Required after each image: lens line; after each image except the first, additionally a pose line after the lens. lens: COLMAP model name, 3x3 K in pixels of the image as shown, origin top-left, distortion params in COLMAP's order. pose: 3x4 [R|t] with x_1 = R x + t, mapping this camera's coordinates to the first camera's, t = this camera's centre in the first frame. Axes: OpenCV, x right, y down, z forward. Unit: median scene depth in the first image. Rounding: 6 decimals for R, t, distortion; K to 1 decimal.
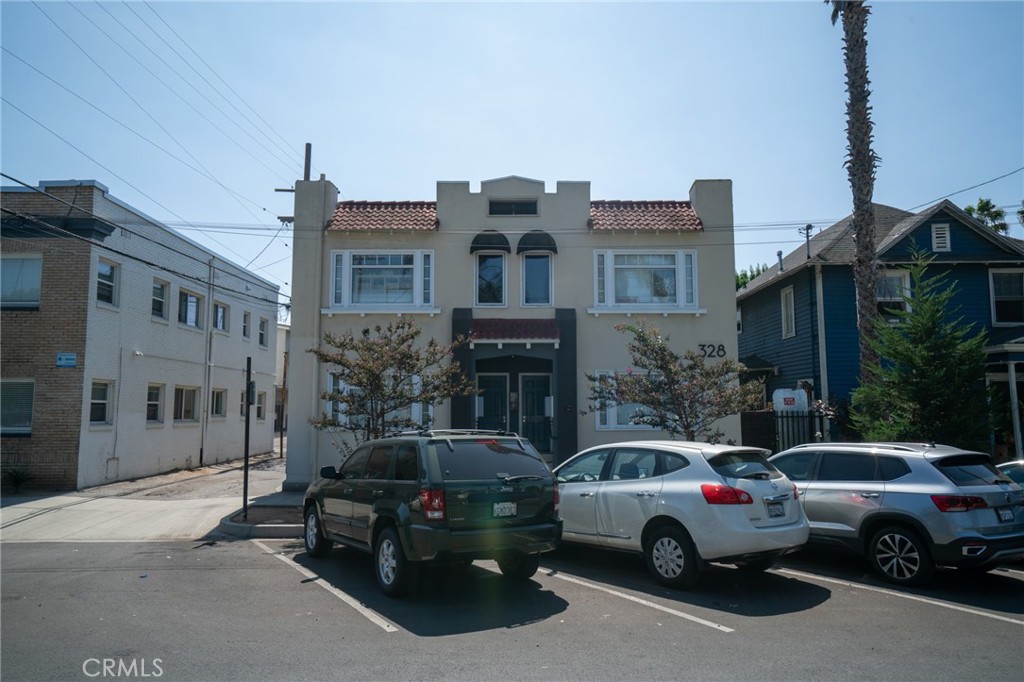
lens RADIAL K [[617.2, 0, 509.4], [0, 617.2, 355.1], [0, 0, 1]] dist [0.003731, -0.000330]
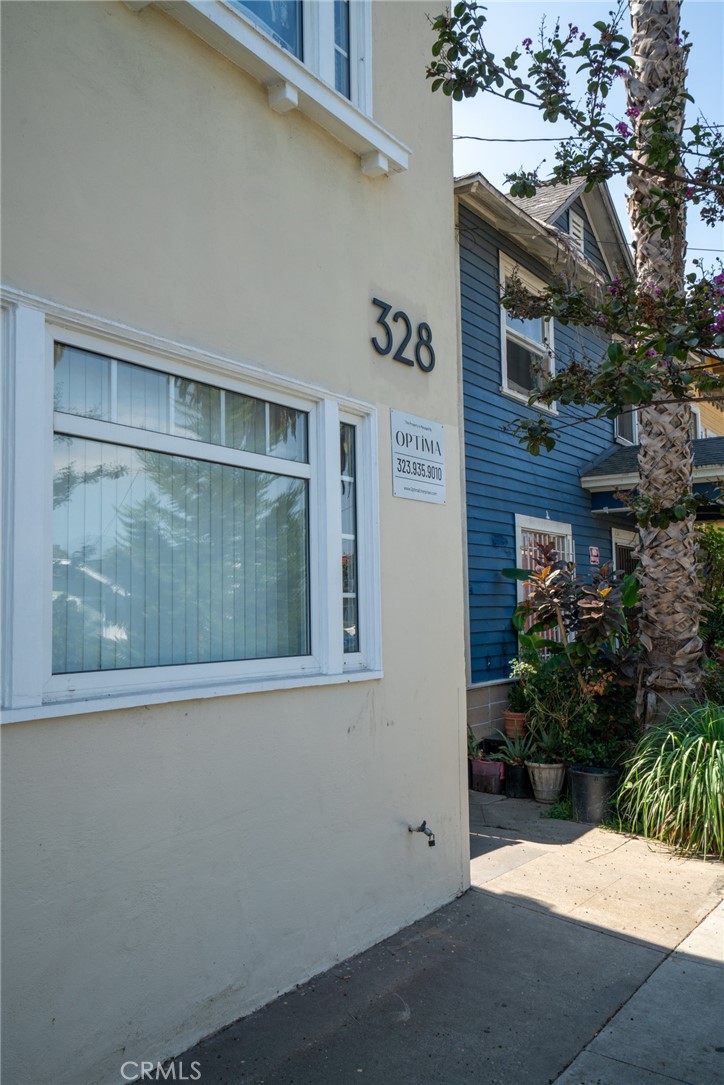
lens RADIAL K [[898.2, 0, 362.0], [0, 898.2, 542.5], [0, 0, 1]] dist [0.009728, 0.013058]
pose [[0.586827, 0.058631, 0.807587, 0.043961], [-0.057250, 0.997883, -0.030847, 0.082197], [-0.807686, -0.028133, 0.588942, 0.799991]]
